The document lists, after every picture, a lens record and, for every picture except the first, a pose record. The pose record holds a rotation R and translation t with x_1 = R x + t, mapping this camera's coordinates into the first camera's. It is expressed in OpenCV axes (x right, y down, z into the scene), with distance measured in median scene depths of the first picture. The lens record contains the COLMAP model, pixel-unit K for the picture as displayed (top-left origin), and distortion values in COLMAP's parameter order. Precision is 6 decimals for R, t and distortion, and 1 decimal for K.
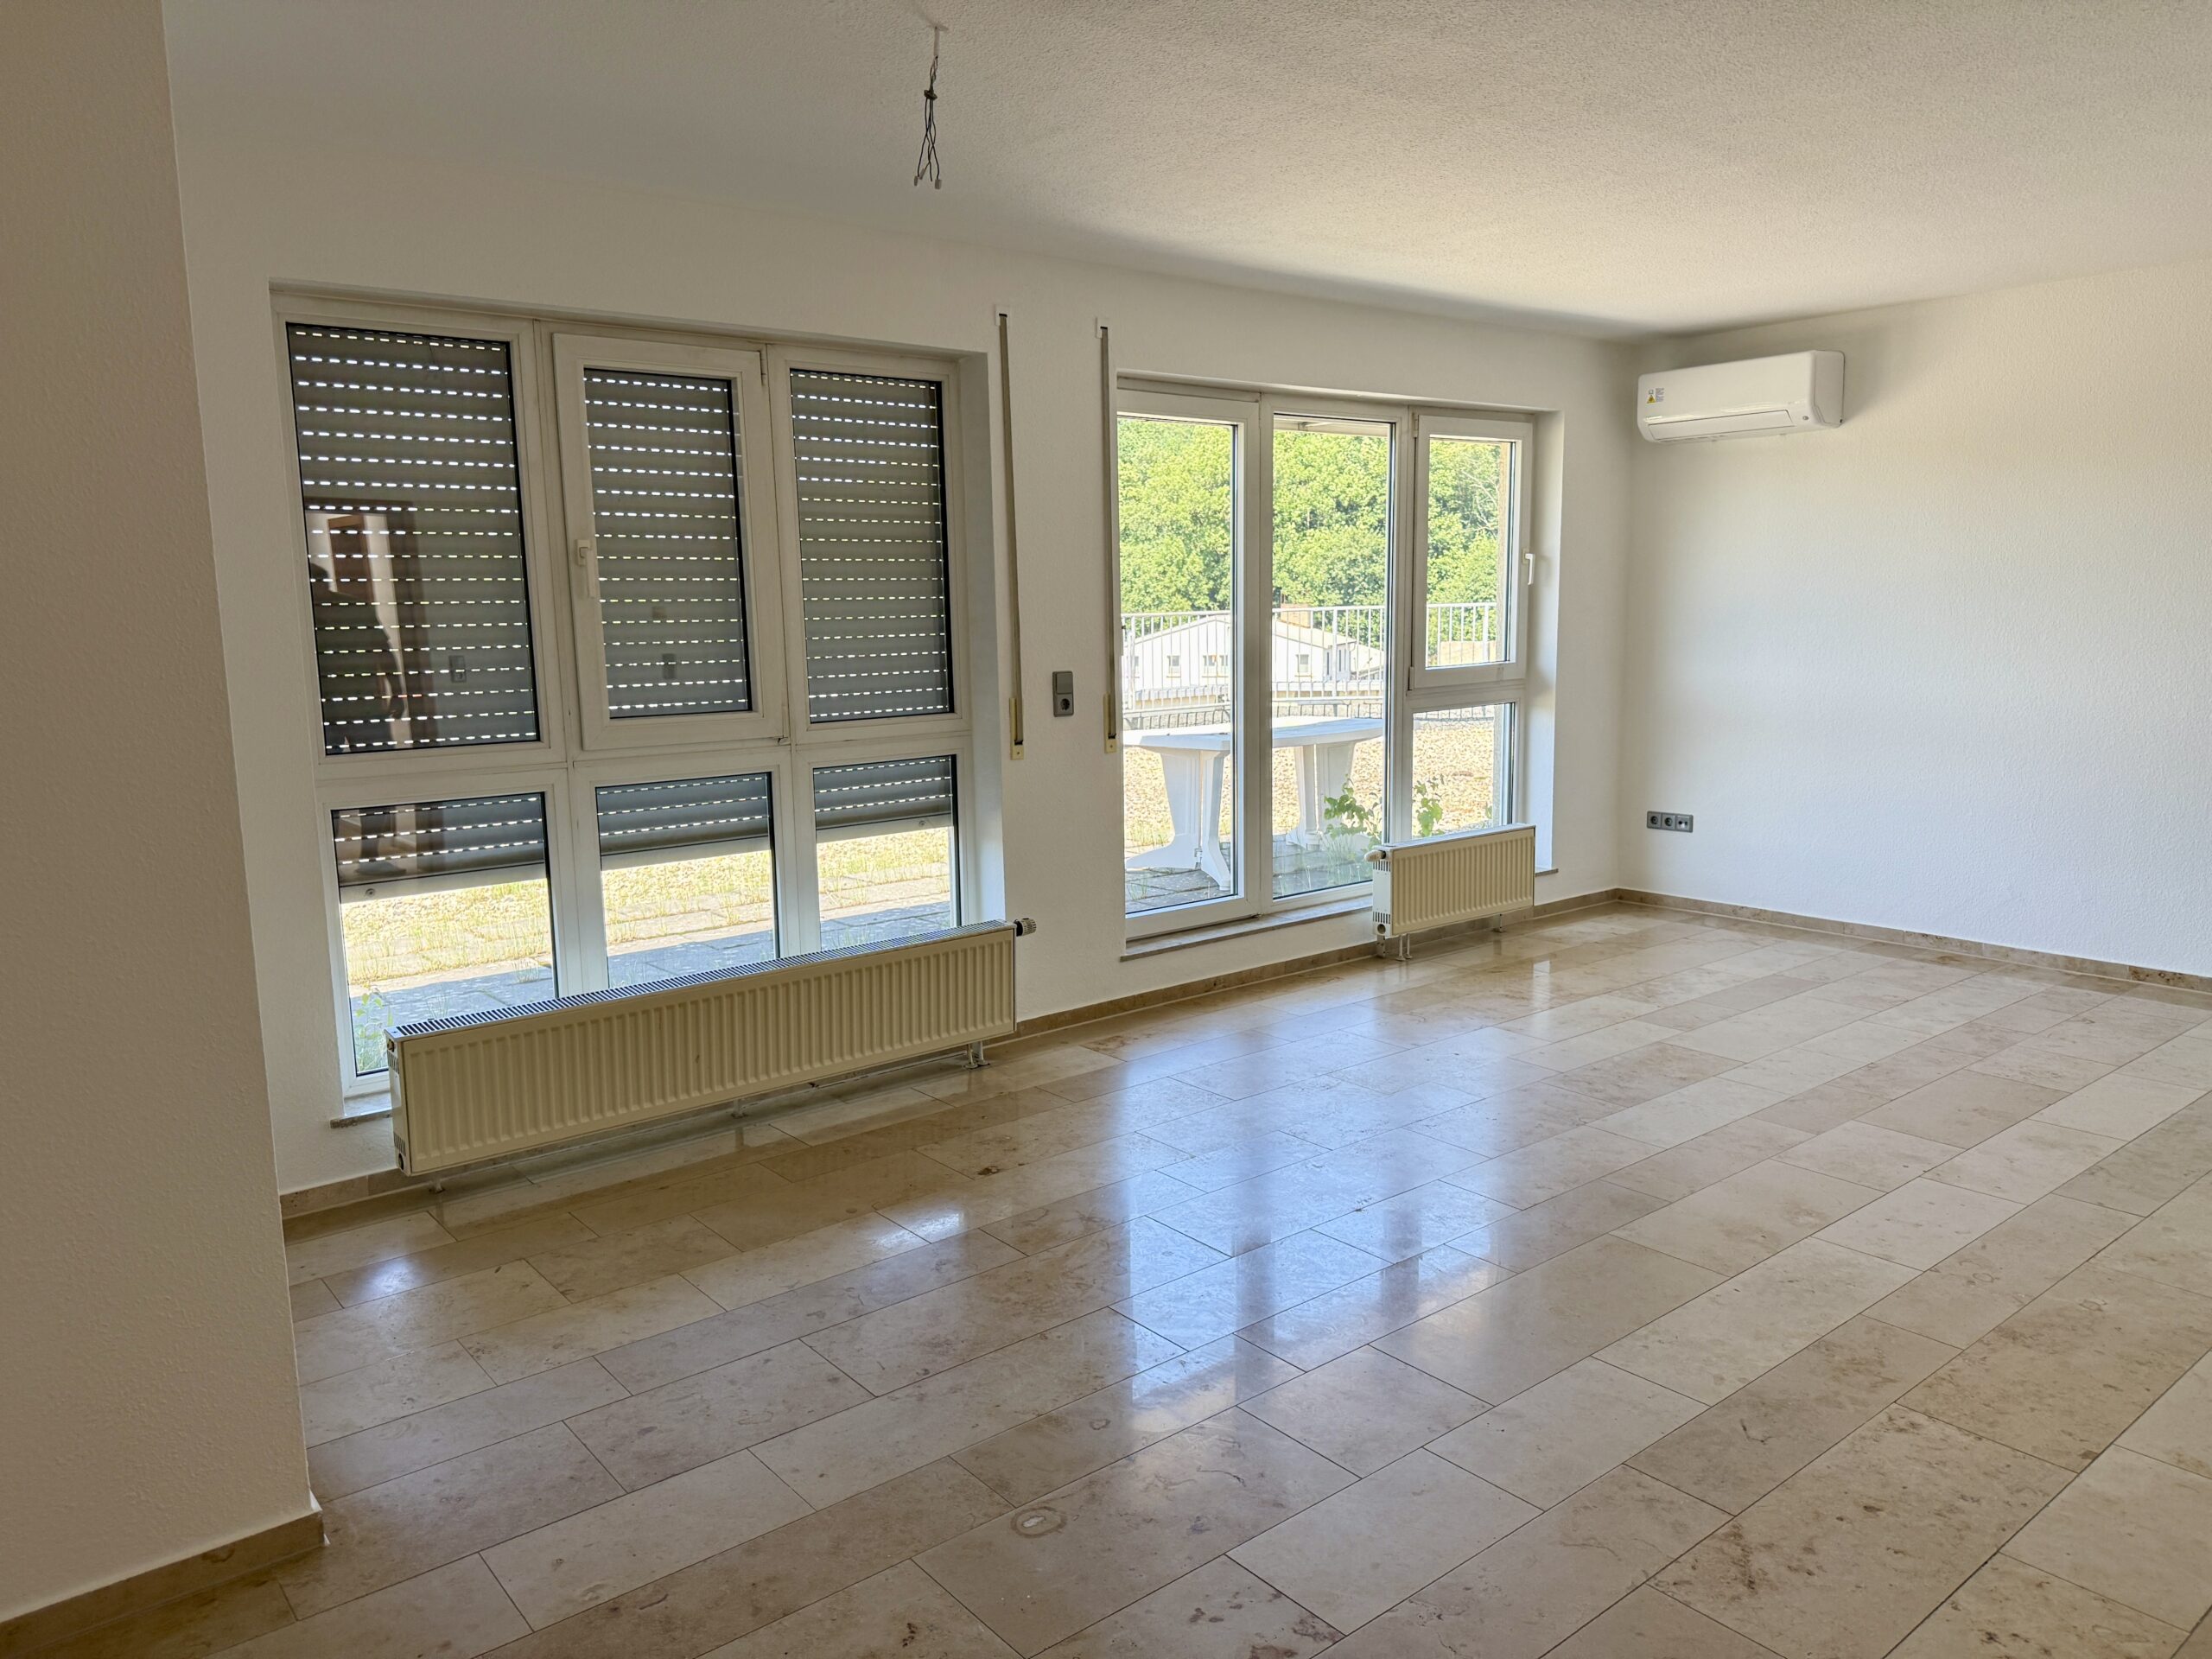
lens RADIAL K [[1538.8, 0, 1110.1], [0, 1538.8, 836.1], [0, 0, 1]] dist [0.158169, -0.243931]
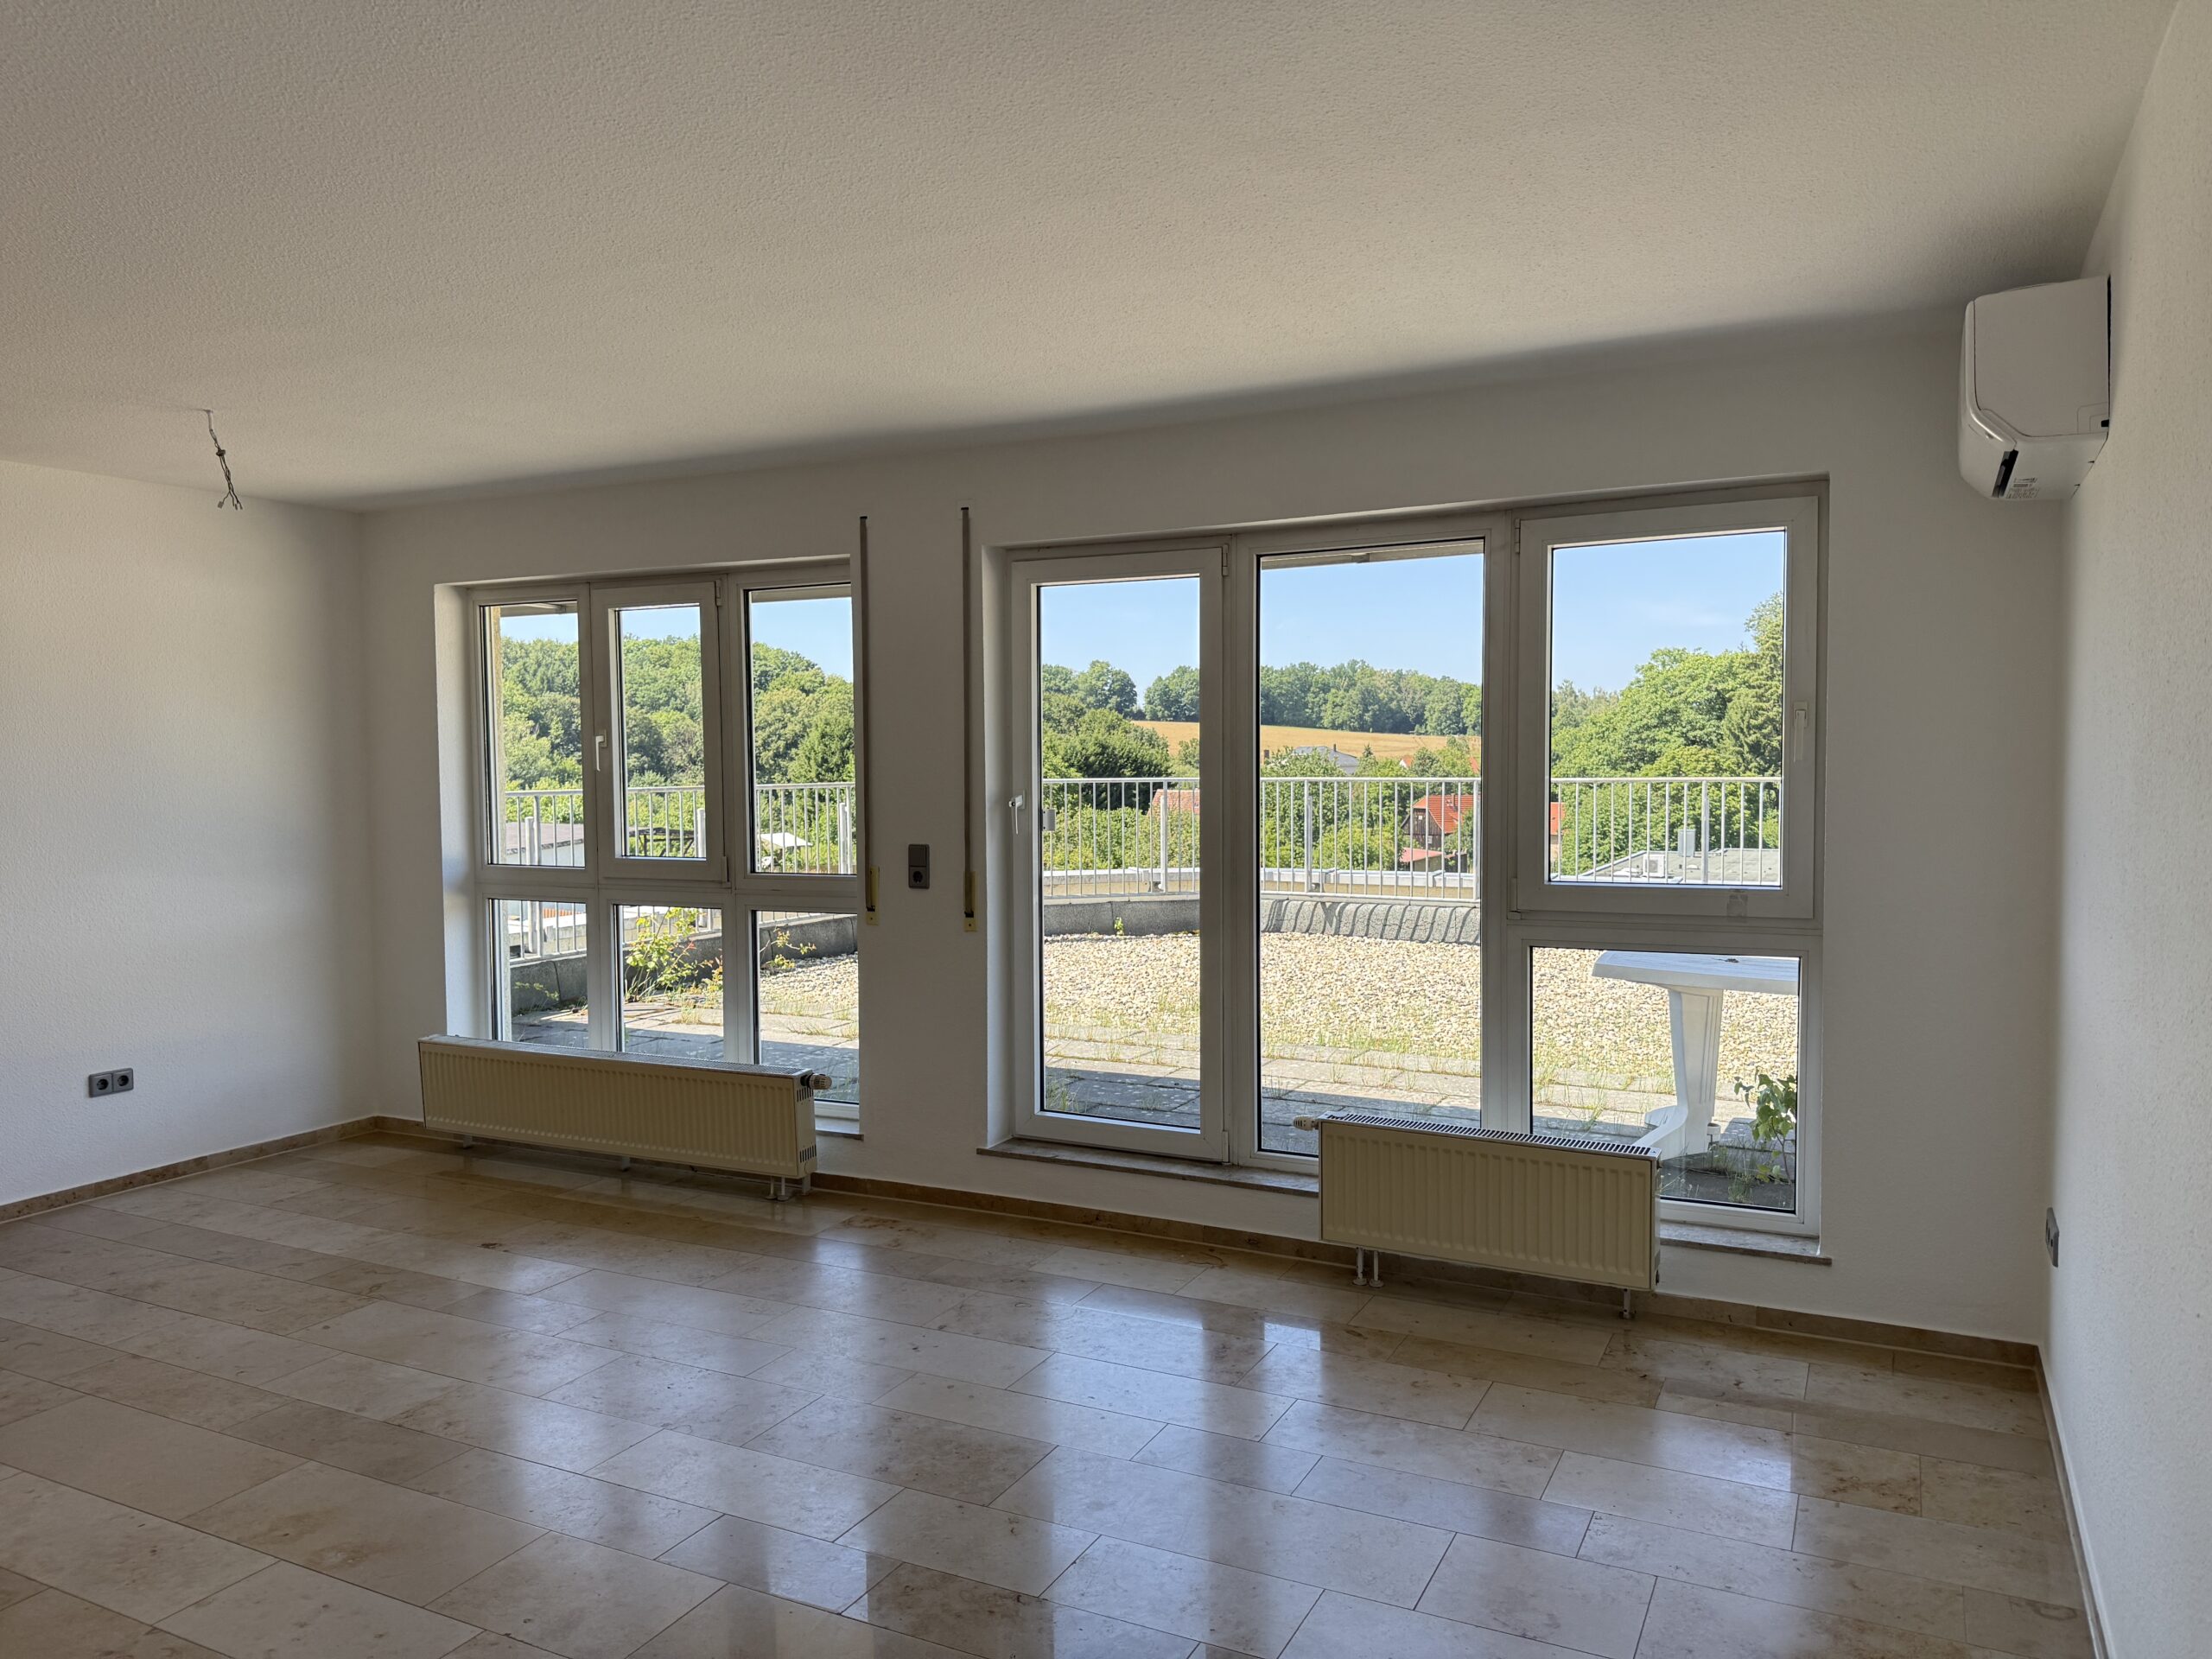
lens RADIAL K [[1535.5, 0, 1143.0], [0, 1535.5, 829.4], [0, 0, 1]] dist [0.096529, -0.119045]
pose [[0.402941, 0.050314, -0.913842, 0.940386], [-0.137403, 0.990497, -0.006051, -0.128875], [0.904853, 0.128003, 0.406025, 0.712362]]
